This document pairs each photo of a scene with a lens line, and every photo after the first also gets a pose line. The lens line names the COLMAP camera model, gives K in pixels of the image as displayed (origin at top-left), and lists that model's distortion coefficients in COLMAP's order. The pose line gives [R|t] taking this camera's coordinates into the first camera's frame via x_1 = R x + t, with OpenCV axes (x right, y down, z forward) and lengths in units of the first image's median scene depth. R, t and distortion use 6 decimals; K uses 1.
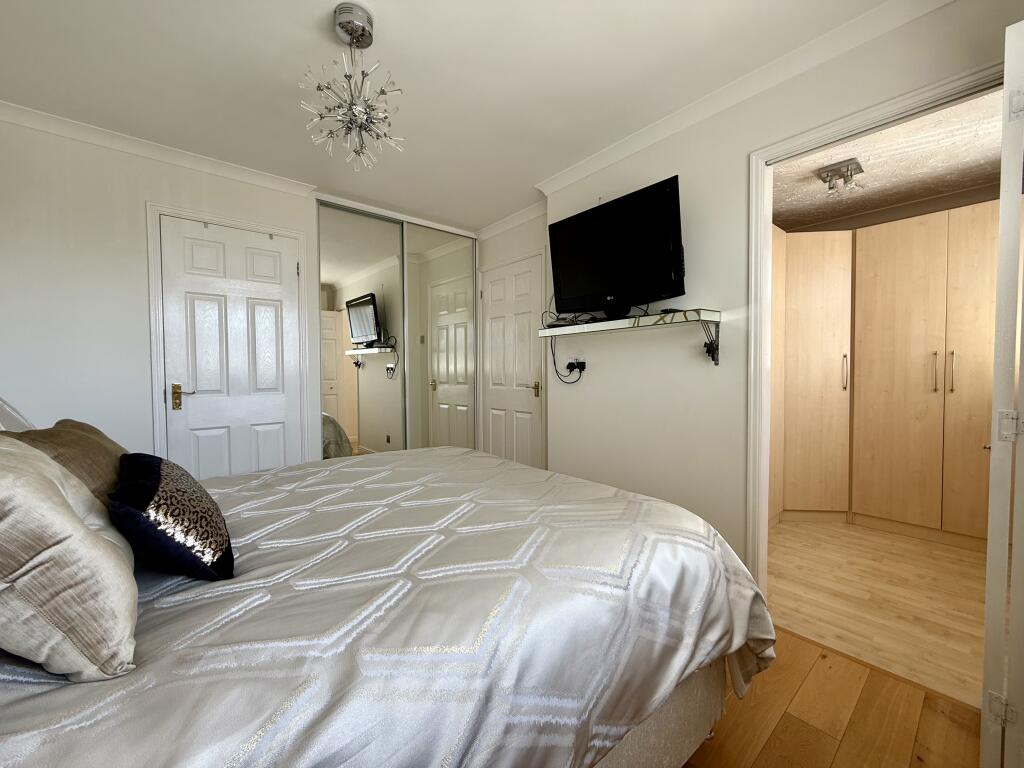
lens RADIAL K [[409.6, 0, 509.6], [0, 409.6, 385.7], [0, 0, 1]] dist [-0.000303, -0.000114]
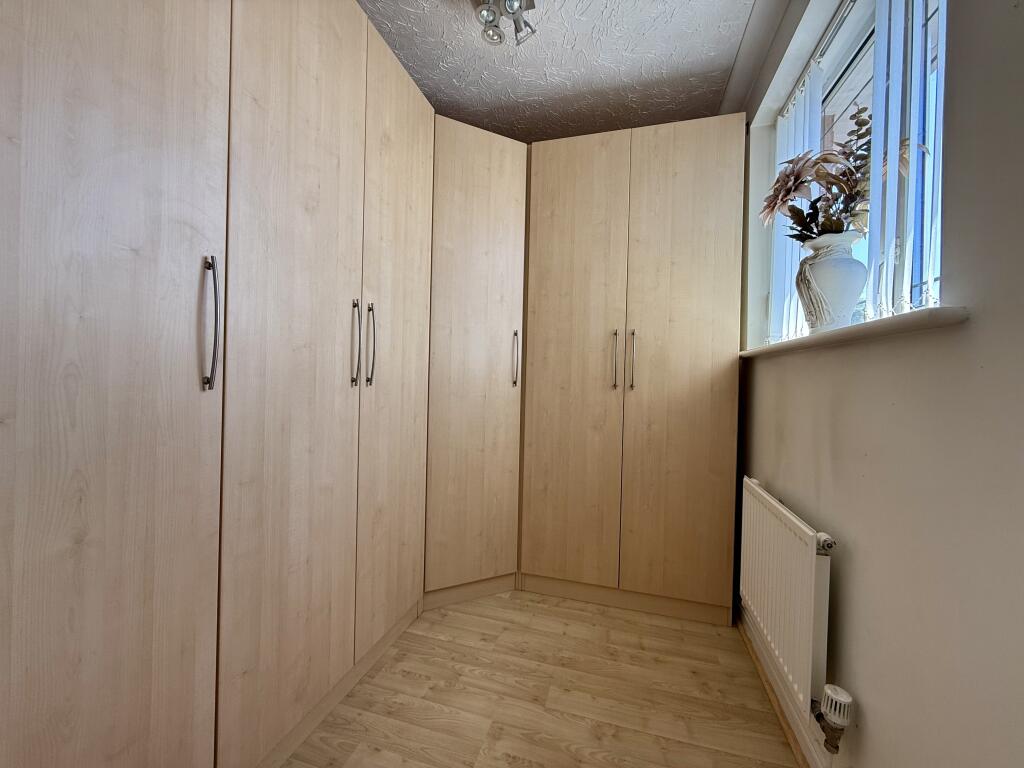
lens RADIAL K [[409.6, 0, 512.4], [0, 409.6, 385.2], [0, 0, 1]] dist [-0.000303, -0.000114]
pose [[0.830107, 0.014560, 0.557414, 0.470090], [-0.012896, 0.999893, -0.006912, 0.014623], [-0.557455, -0.001451, 0.830206, 0.480088]]
